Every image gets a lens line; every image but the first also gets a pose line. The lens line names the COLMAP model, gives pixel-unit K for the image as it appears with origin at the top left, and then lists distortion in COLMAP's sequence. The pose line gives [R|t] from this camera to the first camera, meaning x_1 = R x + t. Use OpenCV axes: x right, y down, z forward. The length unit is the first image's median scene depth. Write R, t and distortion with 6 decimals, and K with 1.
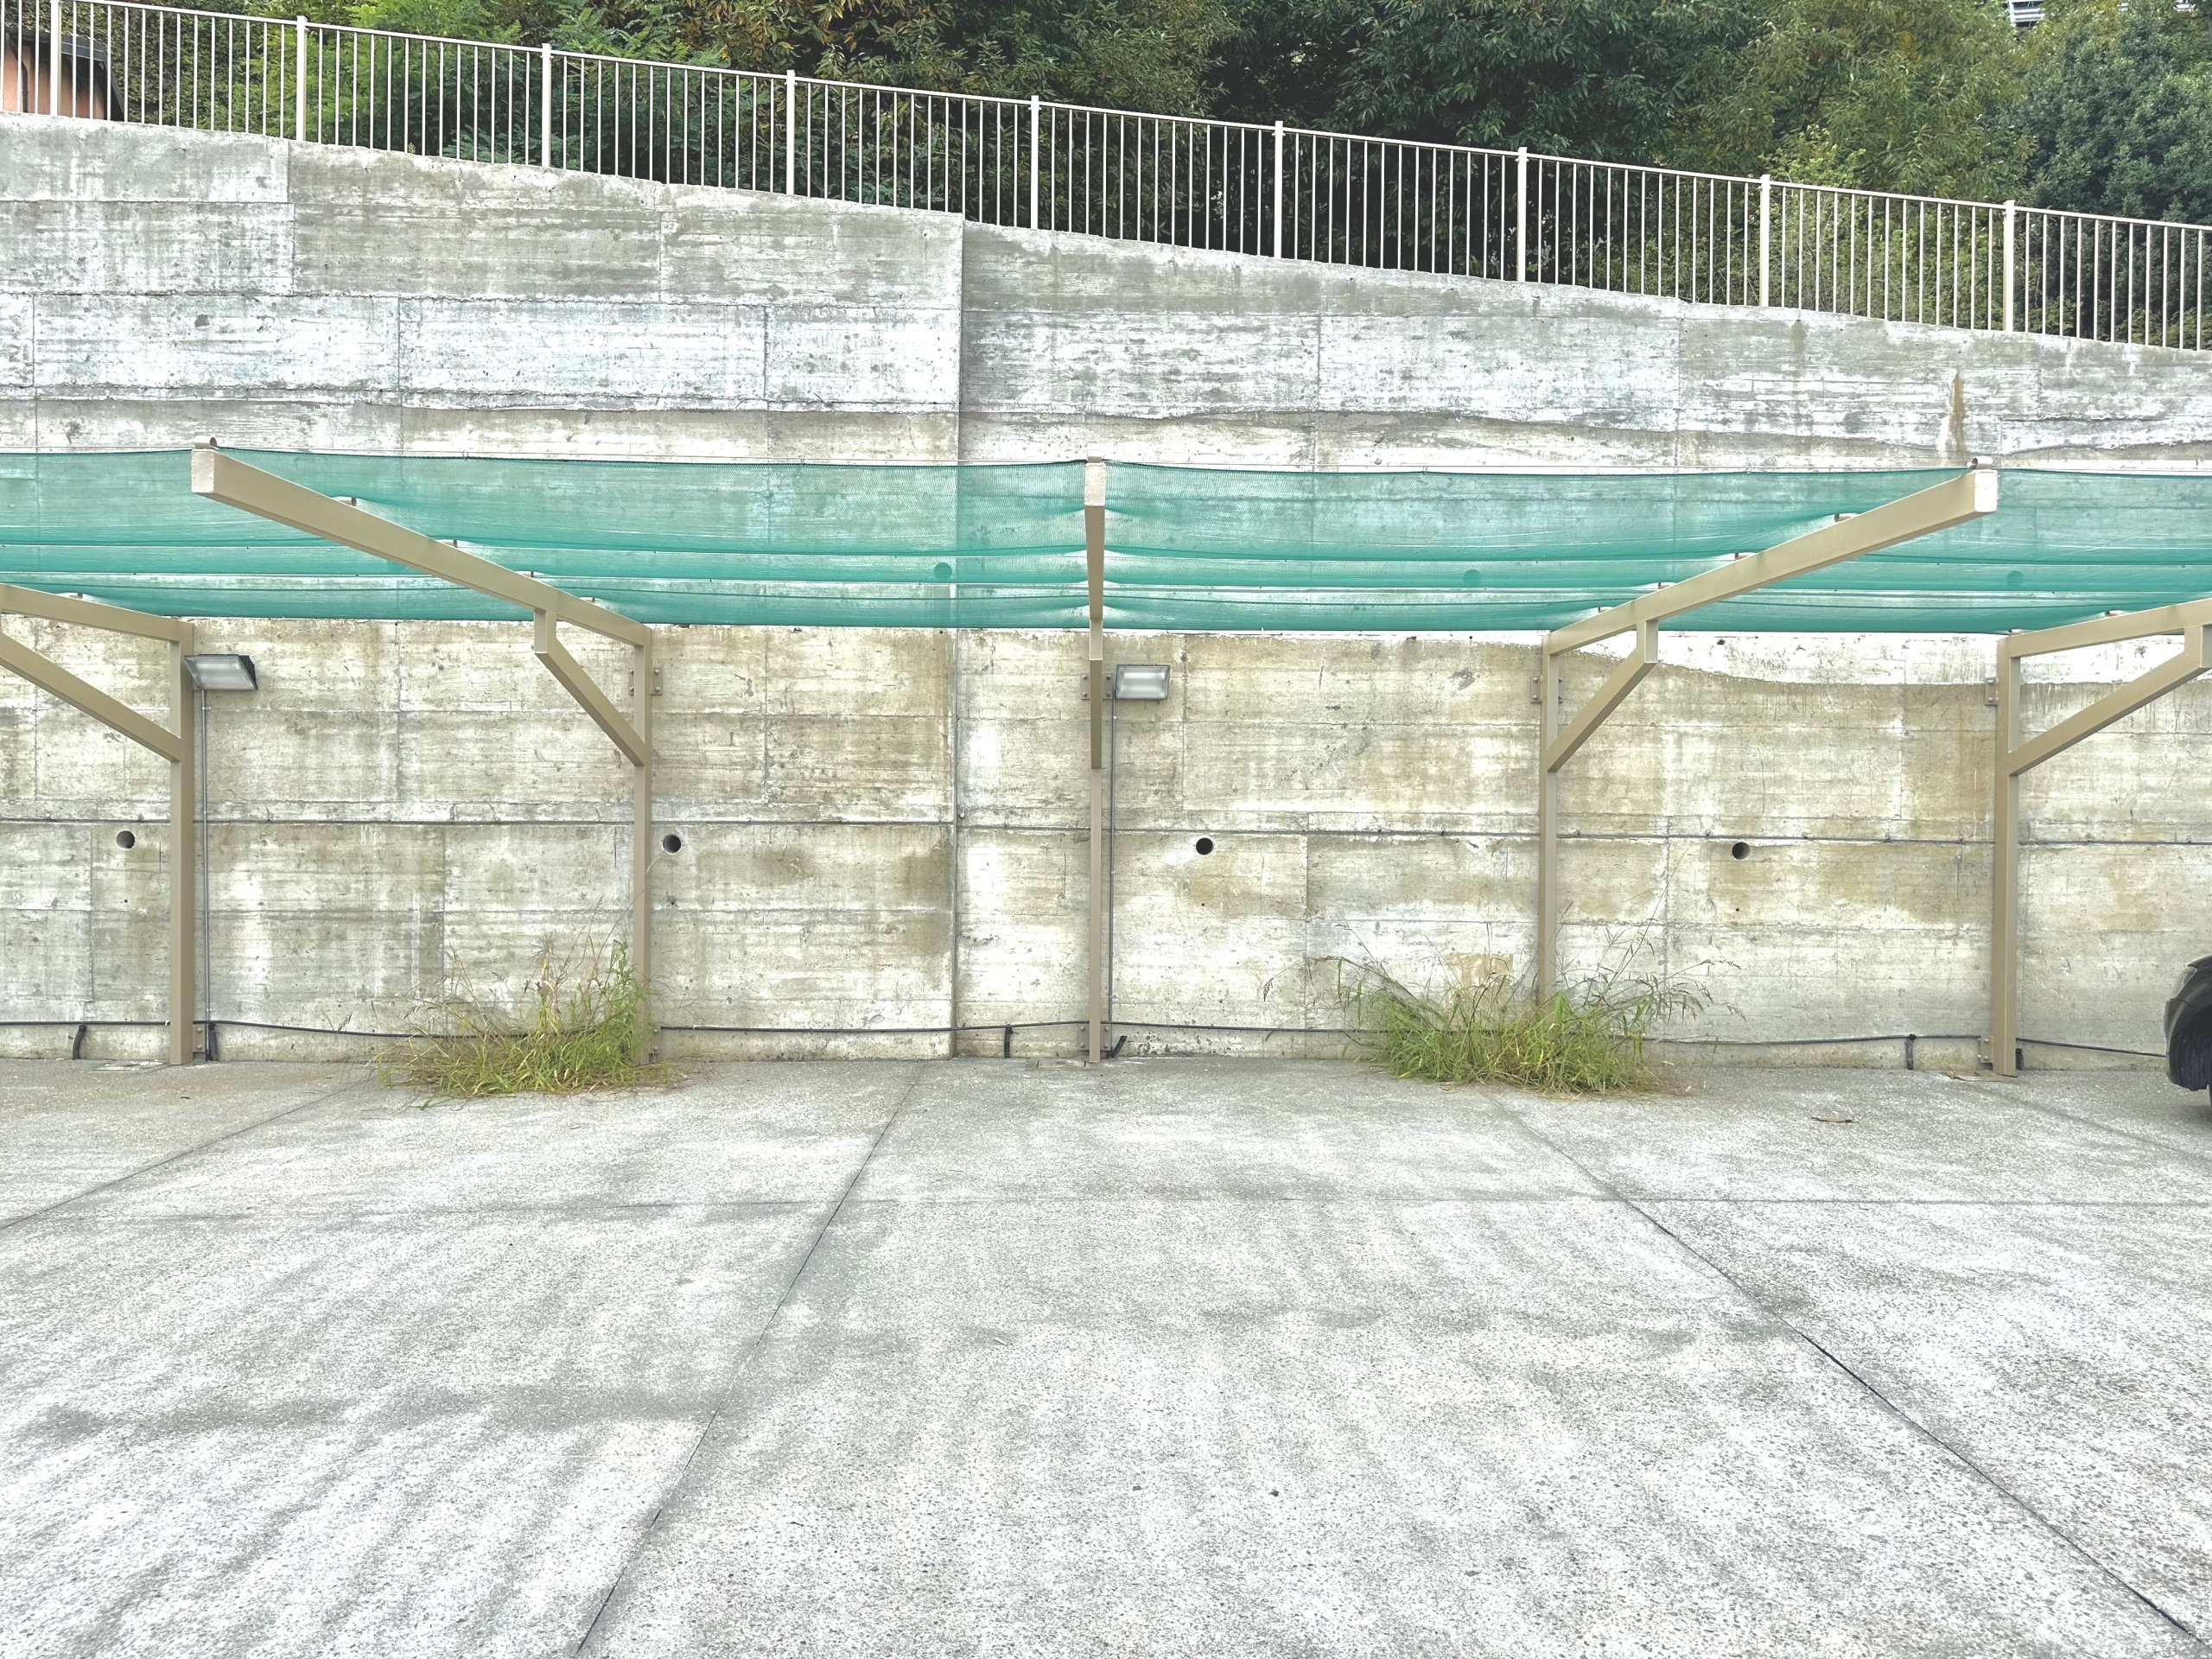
lens RADIAL K [[1536.2, 0, 1086.2], [0, 1536.2, 835.7], [0, 0, 1]] dist [0.069655, -0.075590]
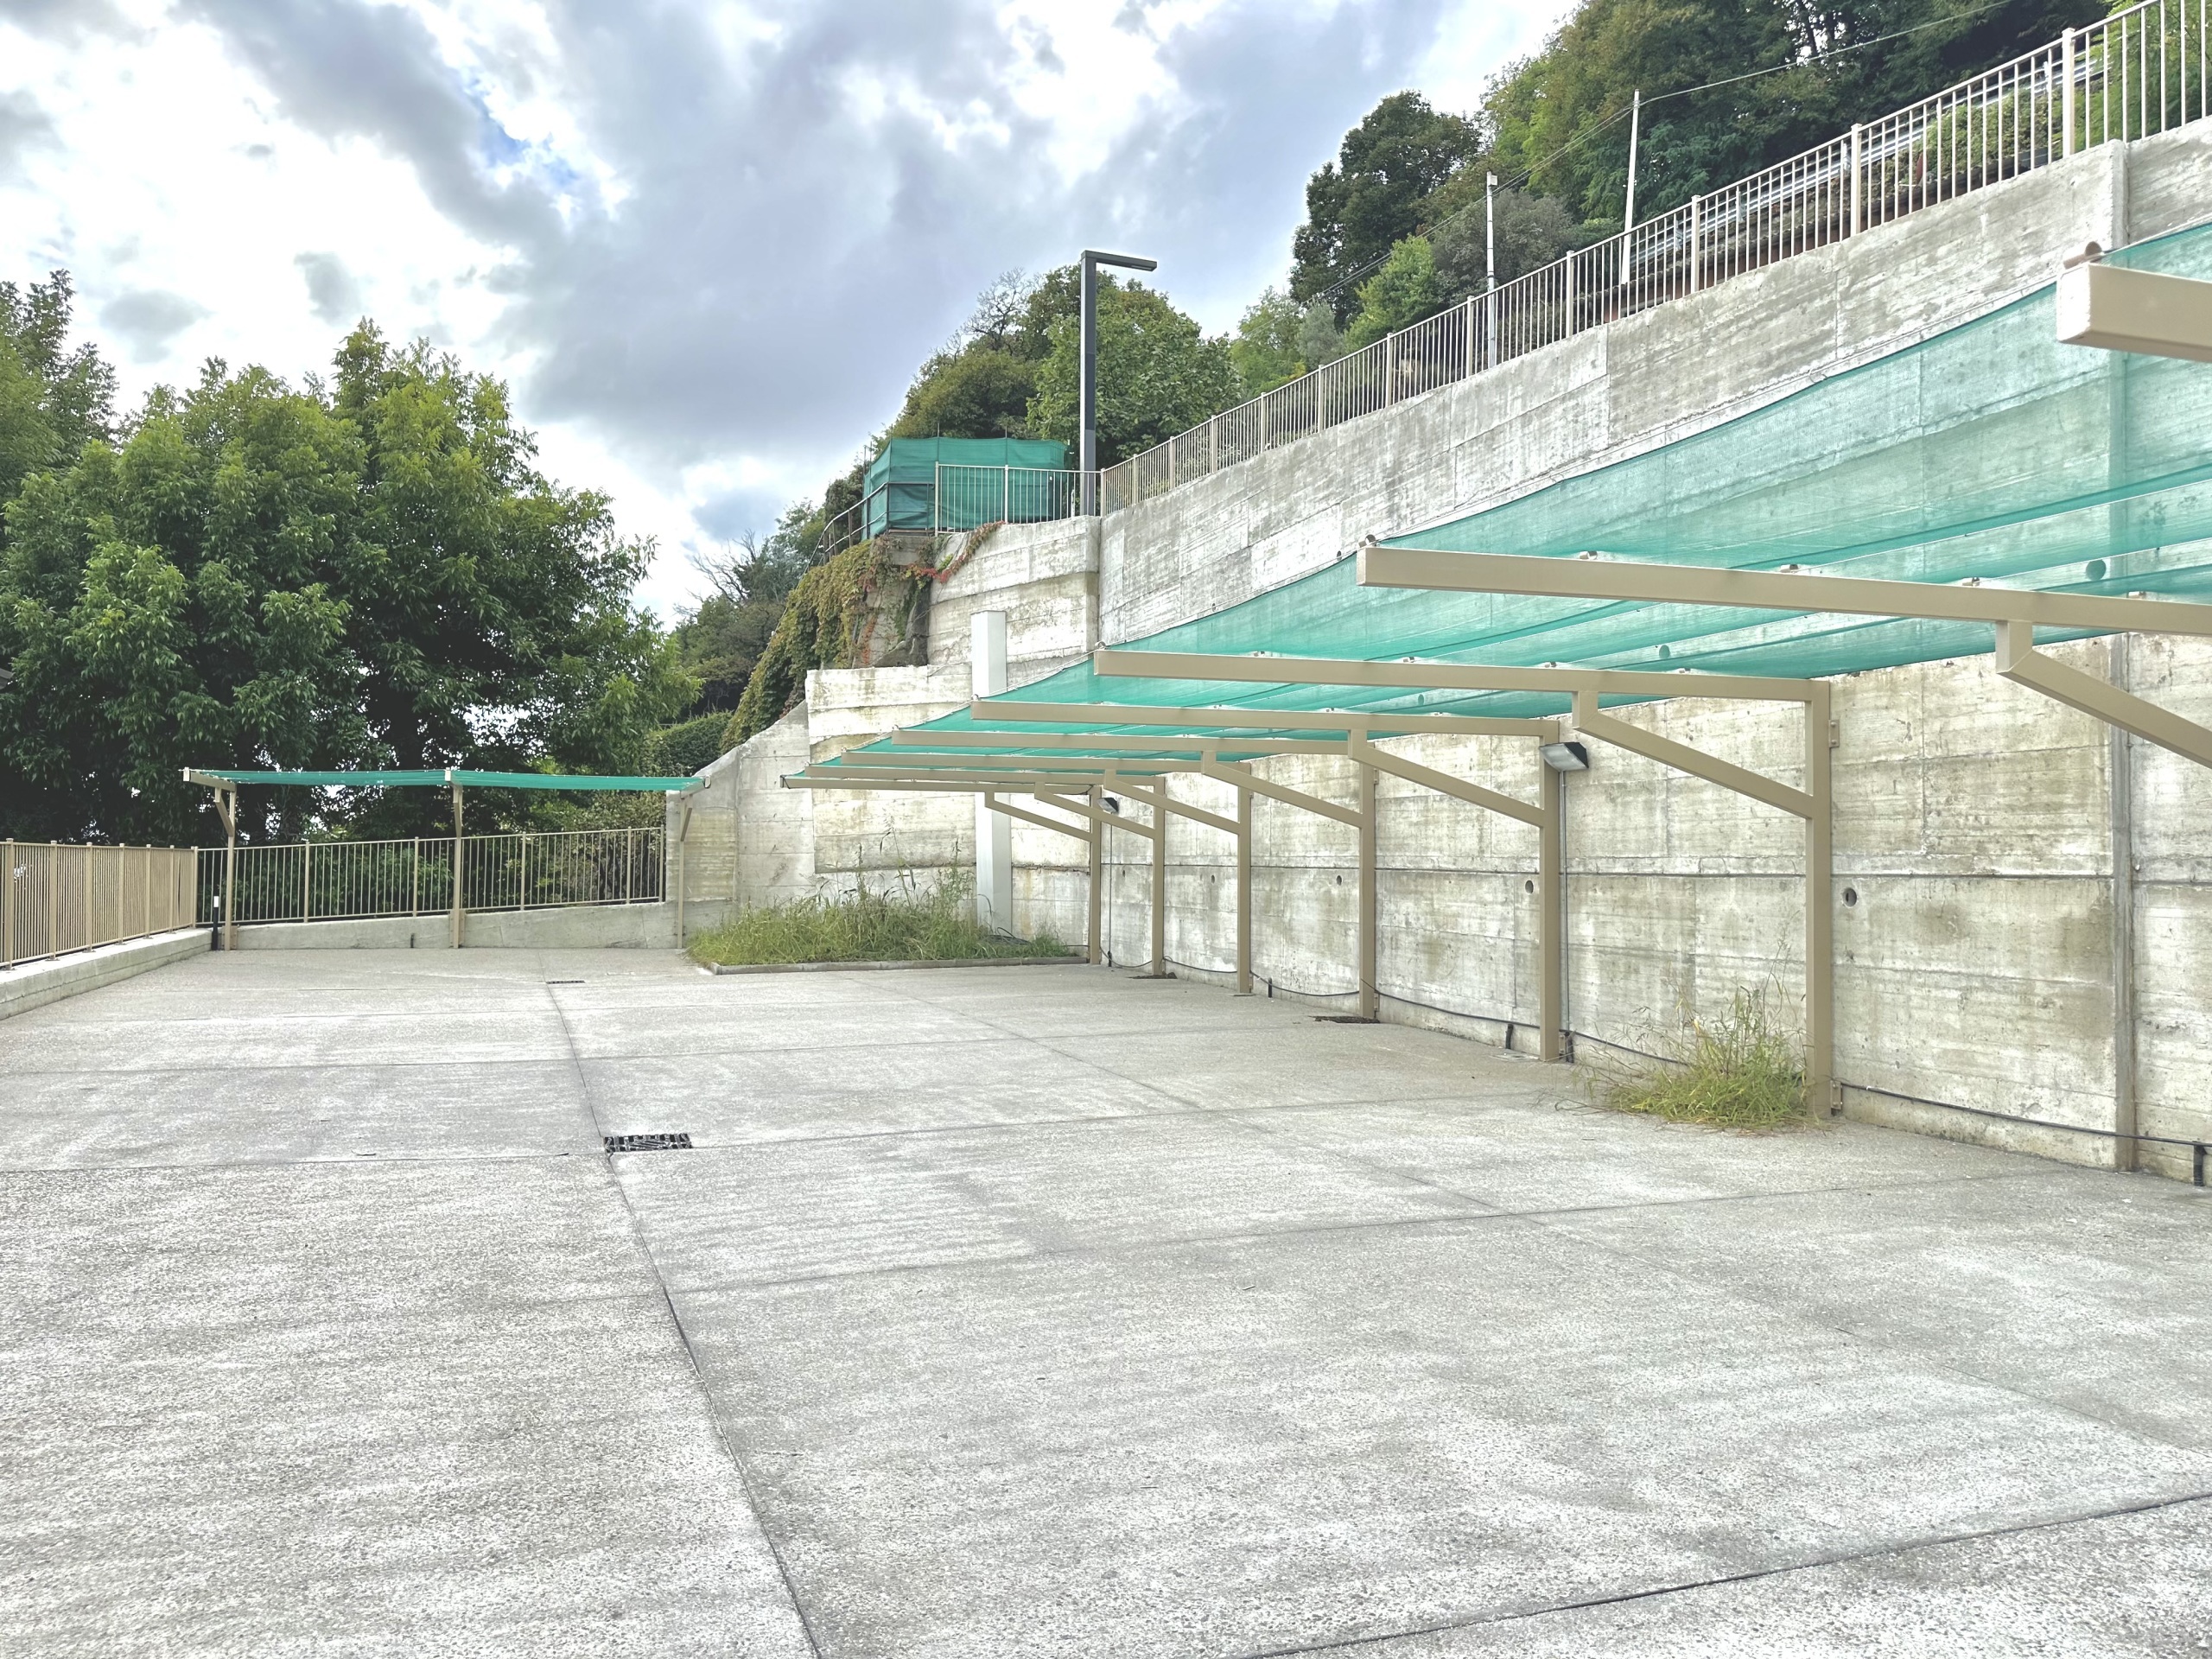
lens RADIAL K [[1536.2, 0, 1109.9], [0, 1536.2, 821.6], [0, 0, 1]] dist [0.069655, -0.075590]
pose [[0.327142, -0.030608, -0.944479, 0.517325], [-0.015749, 0.999160, -0.037835, 0.002176], [0.944844, 0.027253, 0.326385, 0.232016]]
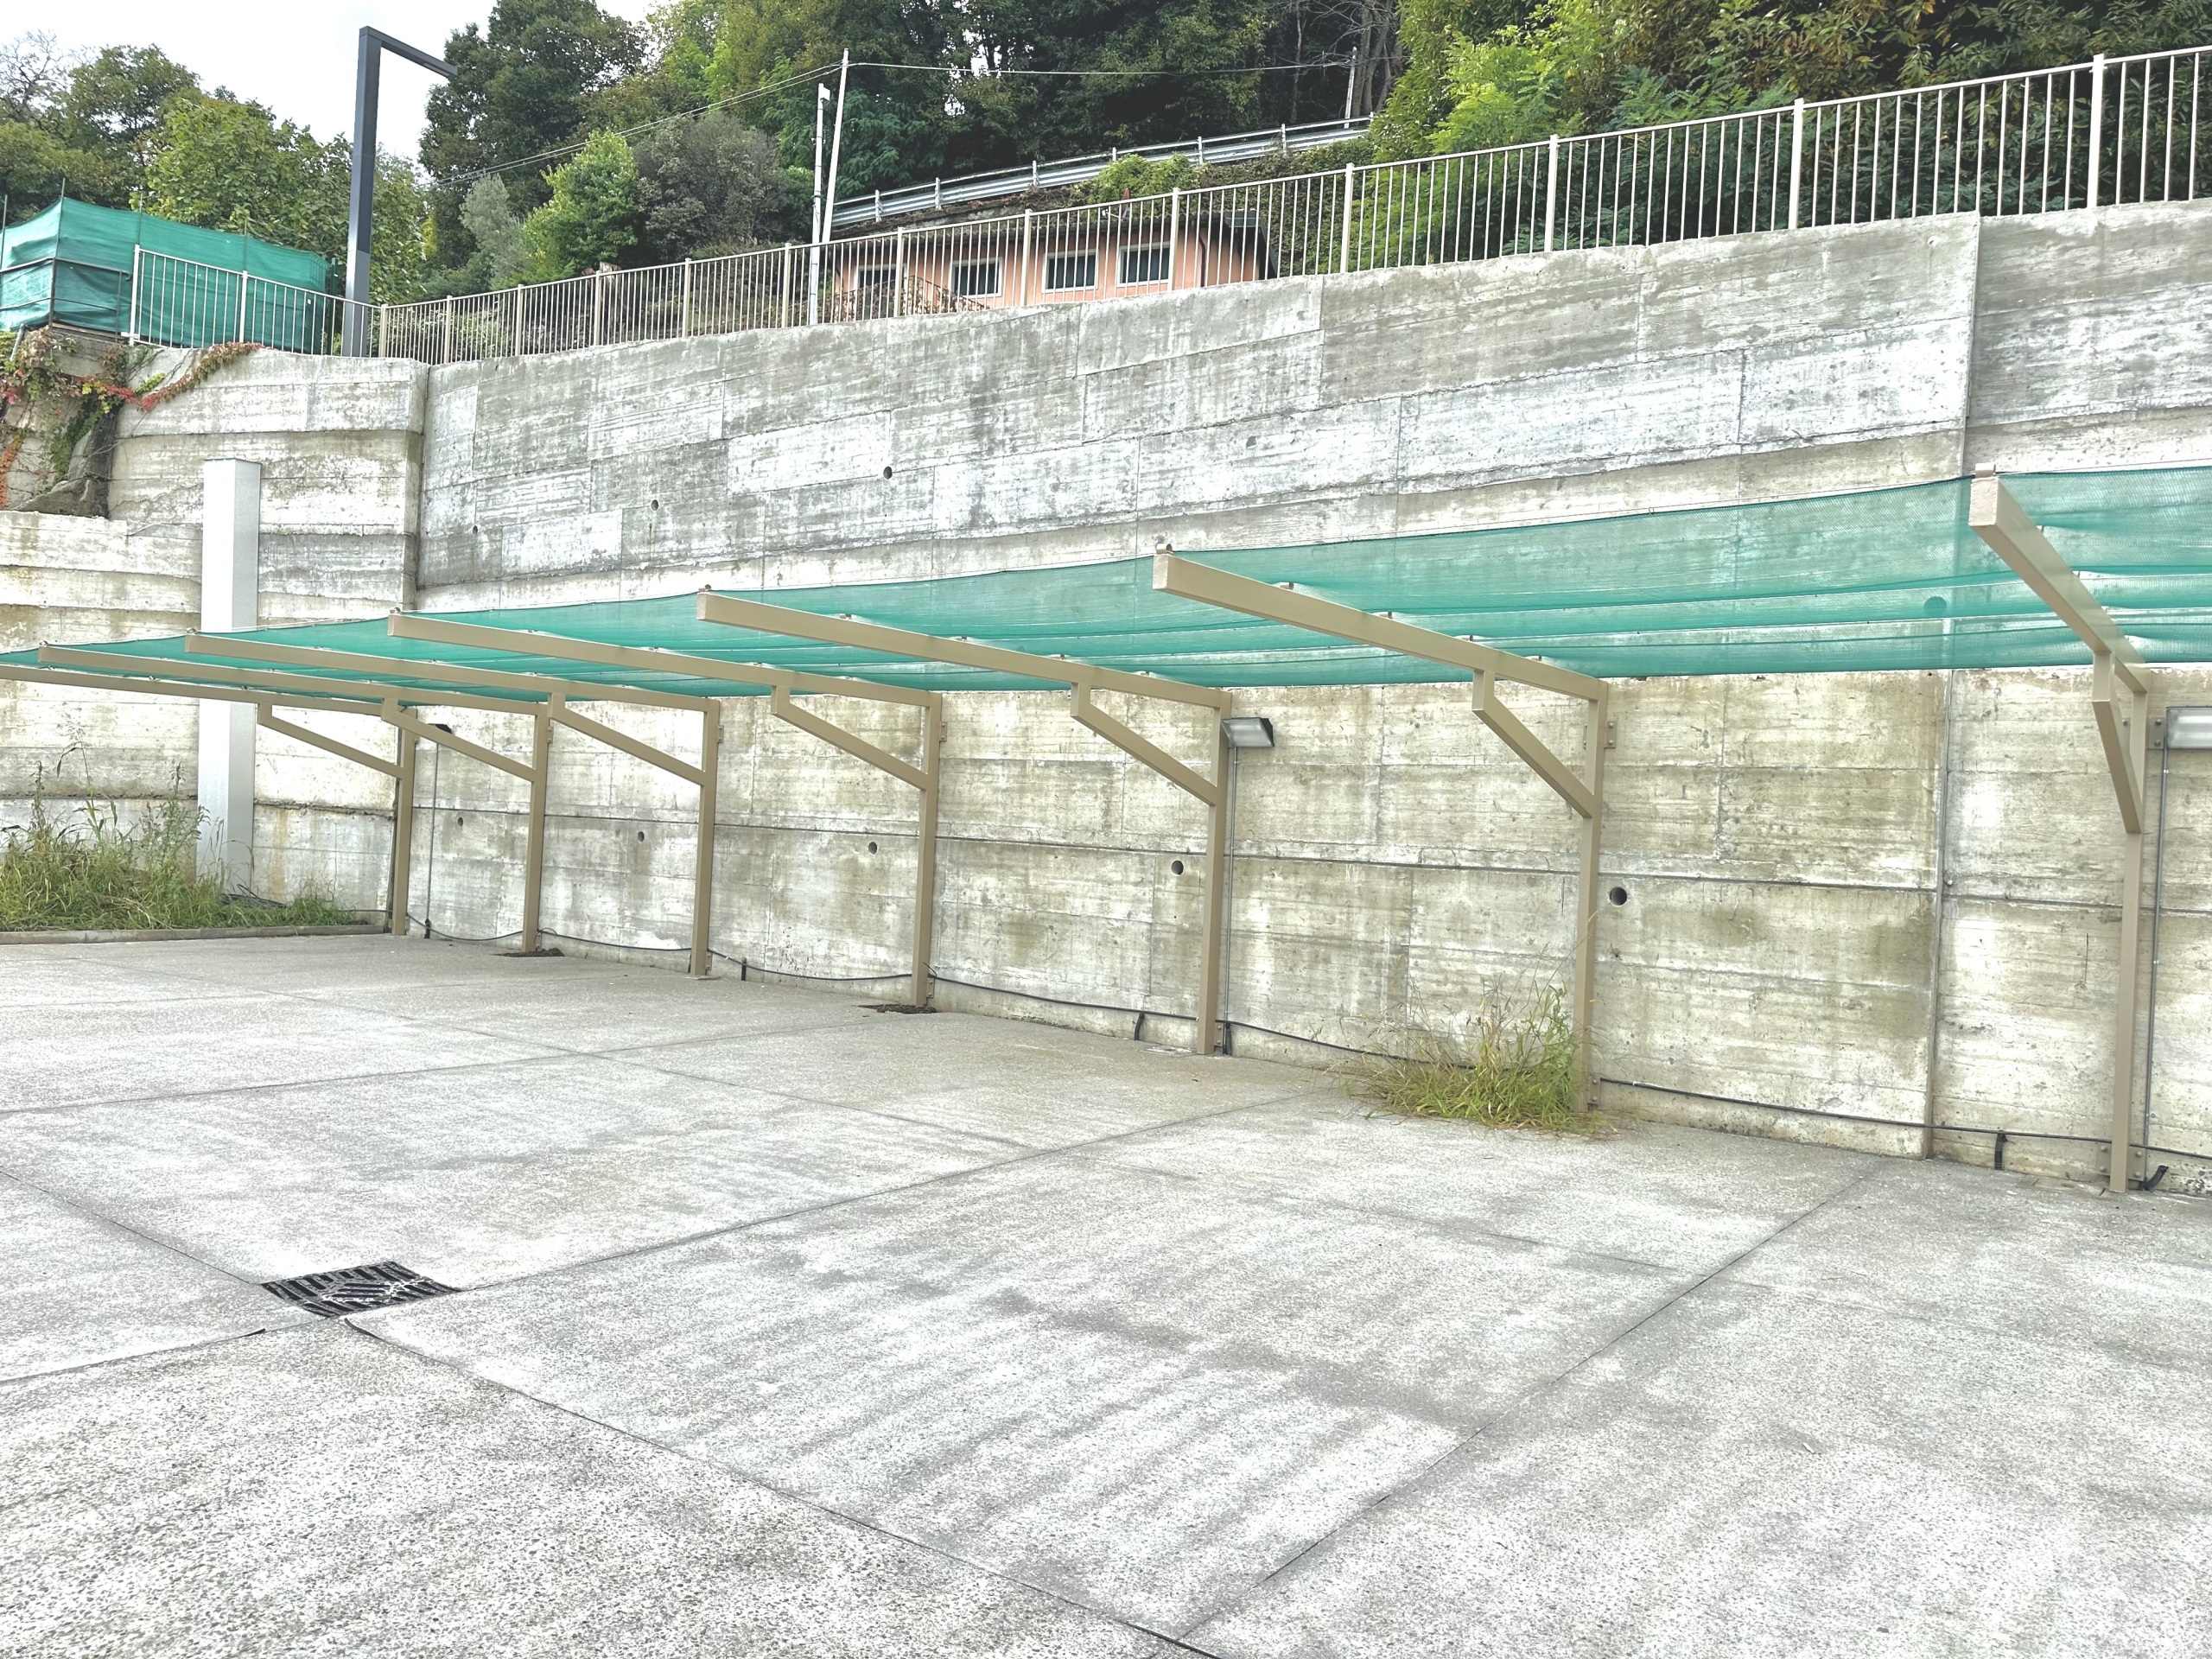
lens RADIAL K [[1536.2, 0, 1104.6], [0, 1536.2, 830.6], [0, 0, 1]] dist [0.069655, -0.075590]
pose [[0.791614, 0.029655, -0.610302, 0.079910], [-0.053642, 0.998338, -0.021067, 0.001914], [0.608663, 0.049415, 0.791889, -0.000276]]
